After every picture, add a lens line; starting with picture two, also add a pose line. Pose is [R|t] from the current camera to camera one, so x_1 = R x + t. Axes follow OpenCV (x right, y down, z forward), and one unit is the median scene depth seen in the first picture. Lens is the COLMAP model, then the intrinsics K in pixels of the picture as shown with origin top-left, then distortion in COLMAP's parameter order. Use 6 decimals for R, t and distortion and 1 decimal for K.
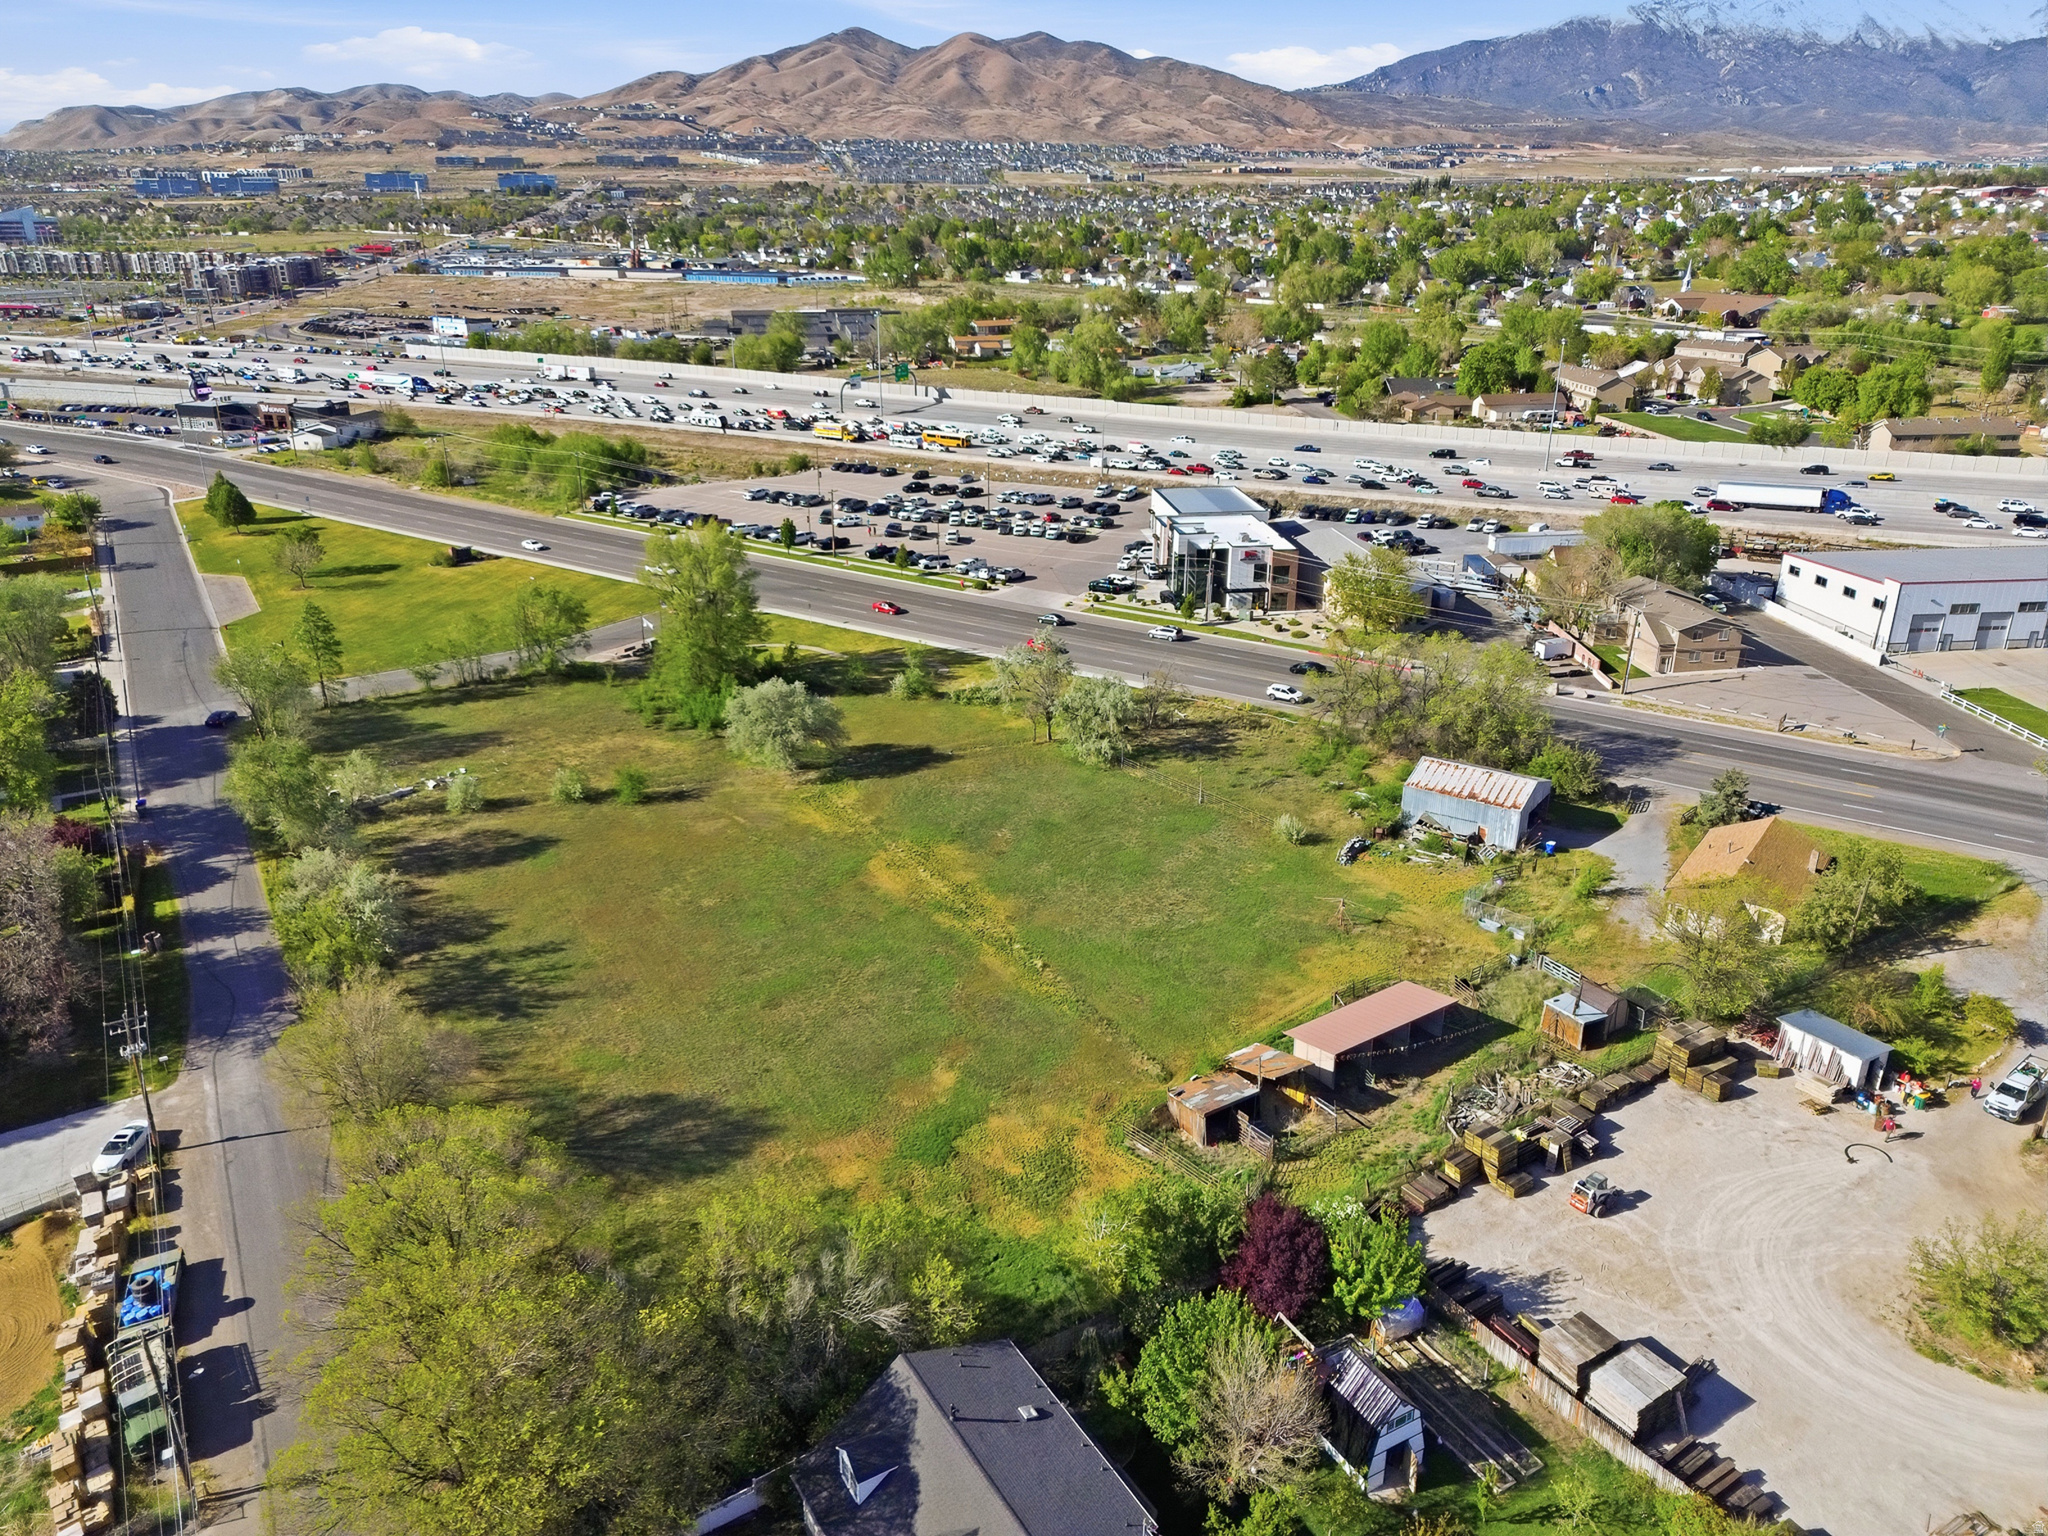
lens RADIAL K [[1434.8, 0, 1020.9], [0, 1434.8, 777.9], [0, 0, 1]] dist [0.070382, -0.061970]
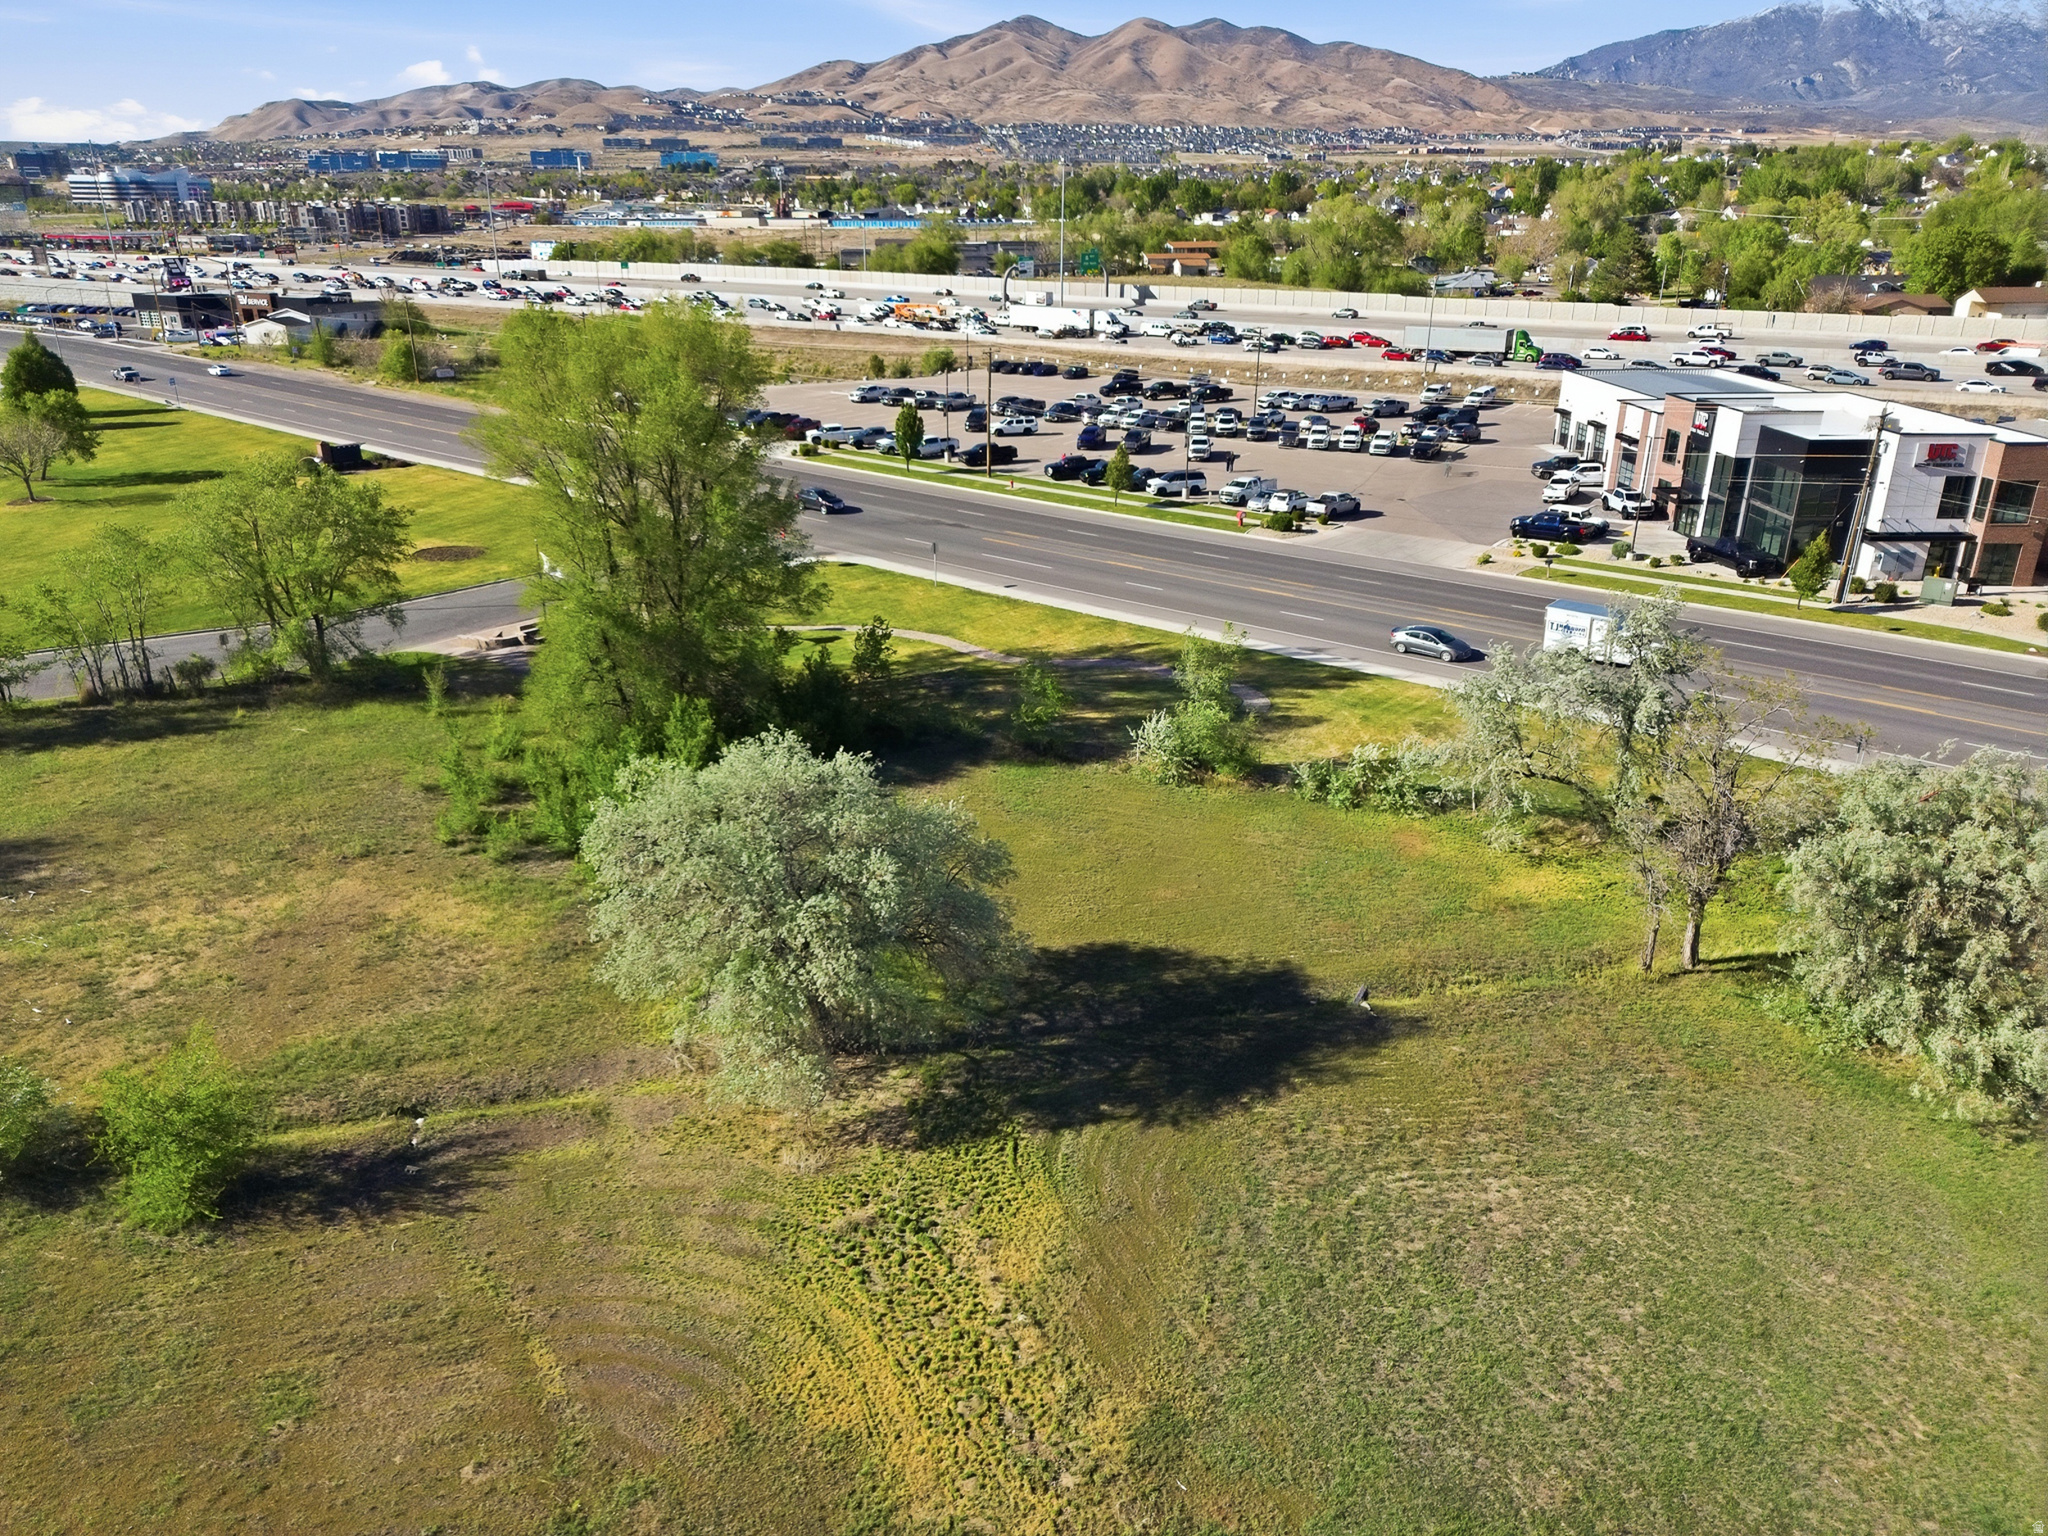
lens RADIAL K [[1442.6, 0, 1021.8], [0, 1442.6, 764.6], [0, 0, 1]] dist [0.063095, -0.050892]
pose [[0.994649, 0.039771, -0.095351, -0.037226], [-0.040667, 0.999145, -0.007481, -0.024434], [0.094972, 0.011318, 0.995416, 0.280070]]
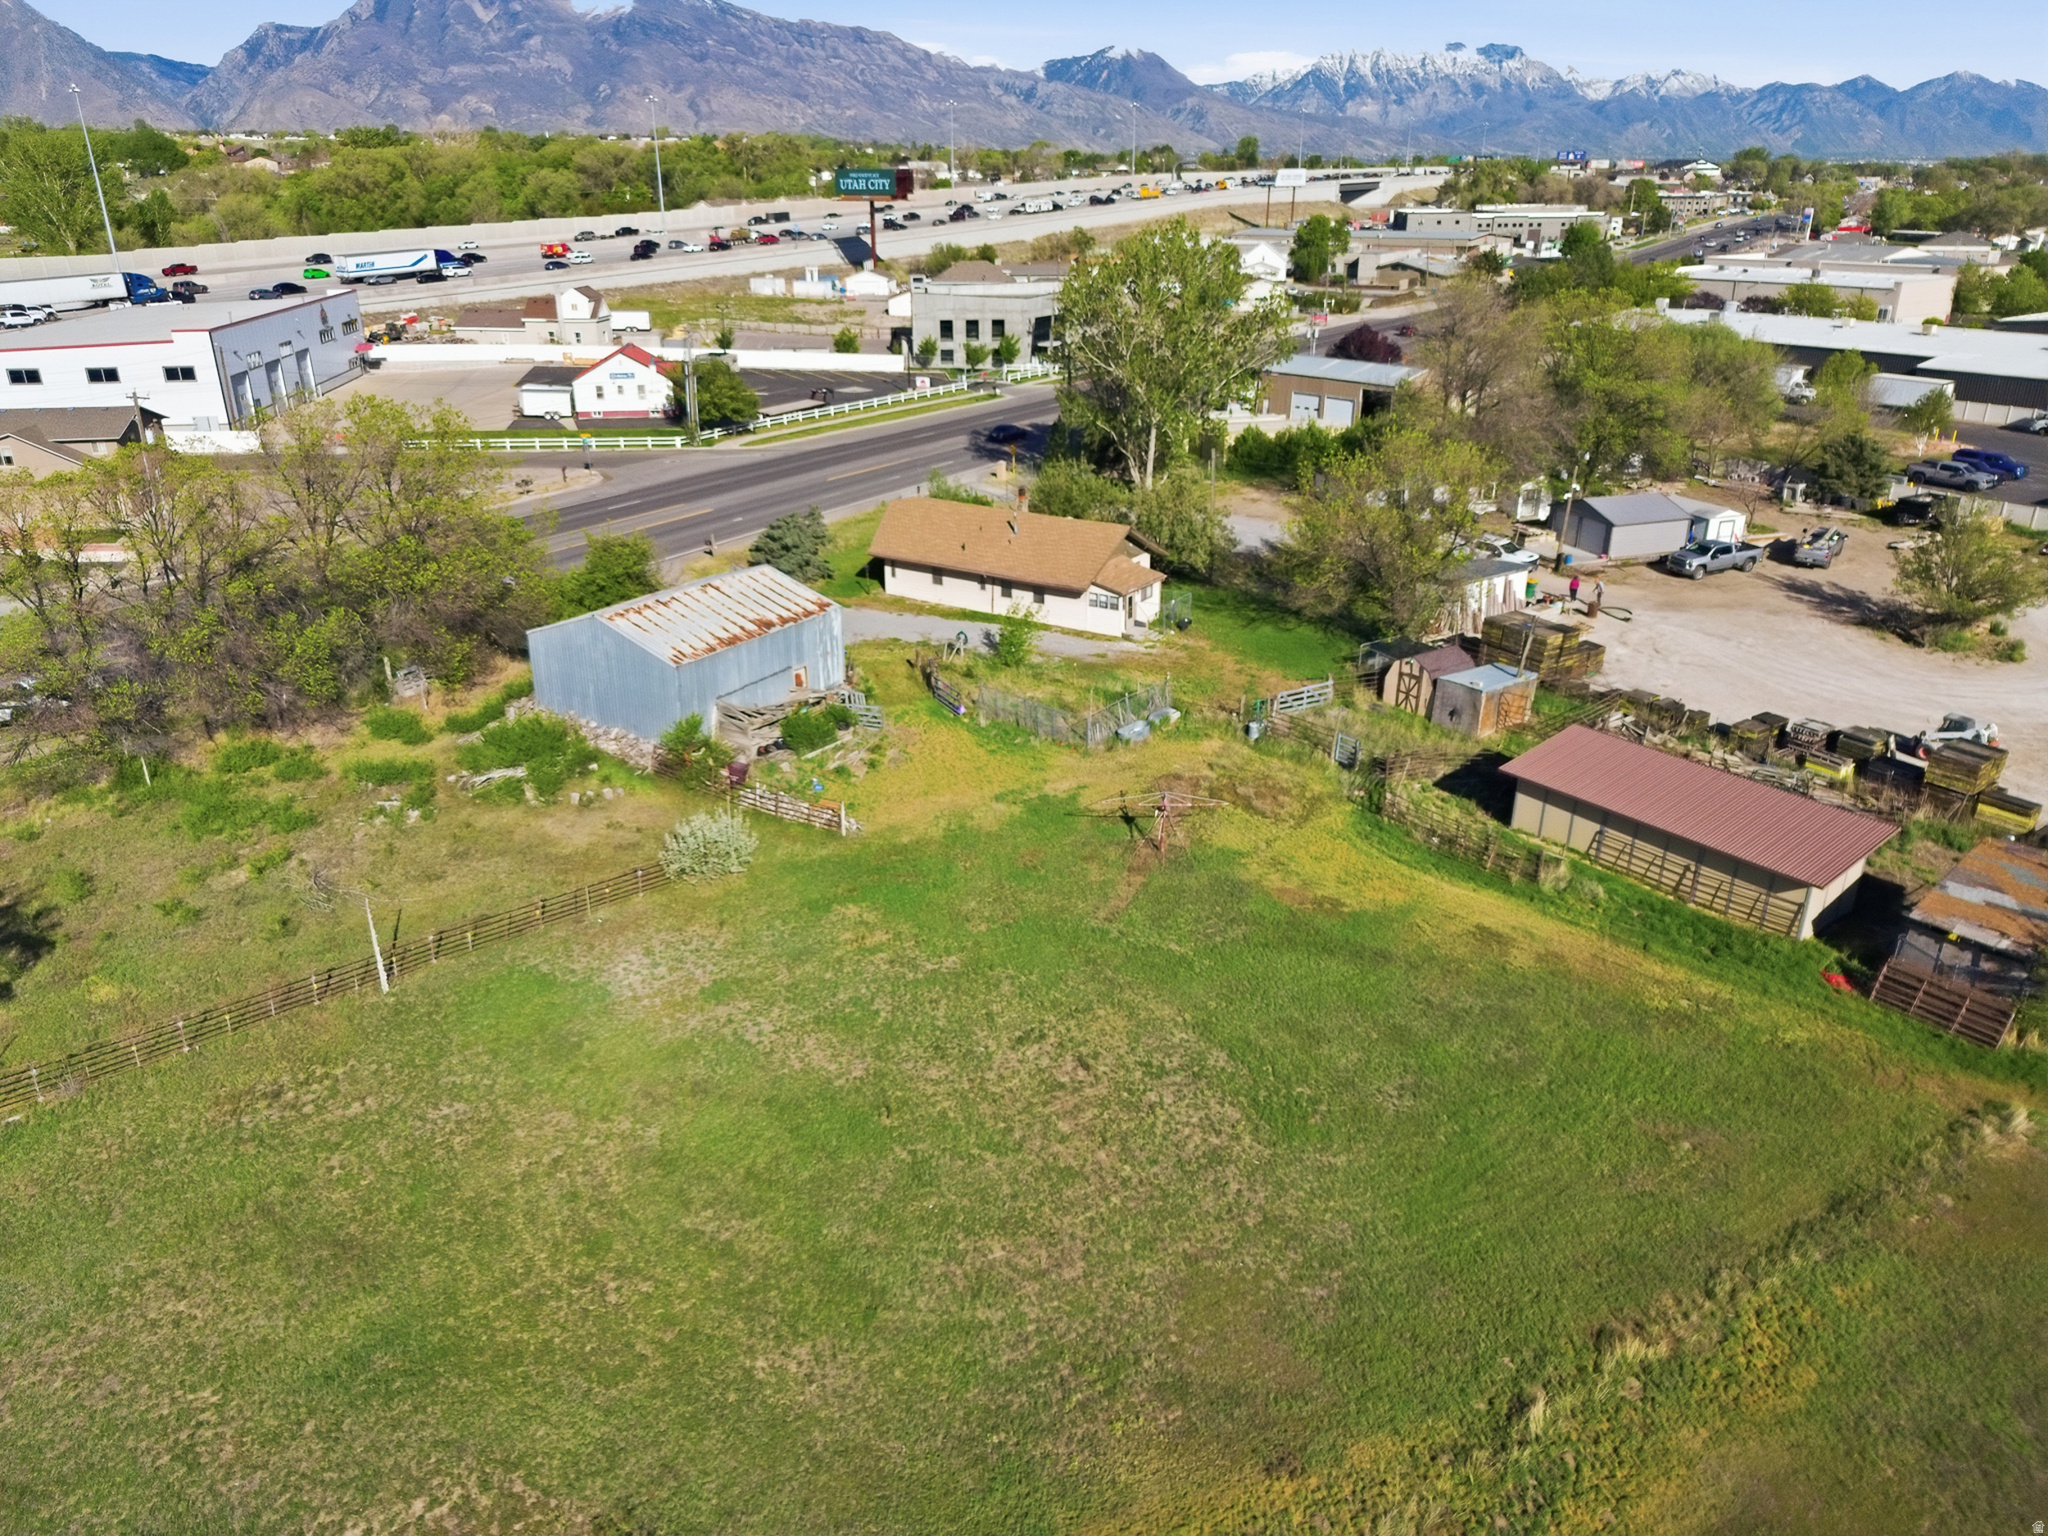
lens RADIAL K [[1442.6, 0, 1021.8], [0, 1442.6, 764.6], [0, 0, 1]] dist [0.063095, -0.050892]
pose [[-0.052905, -0.376476, 0.924915, -0.057731], [0.375606, 0.850694, 0.367750, -0.032595], [-0.925268, 0.366859, 0.096401, 0.303685]]
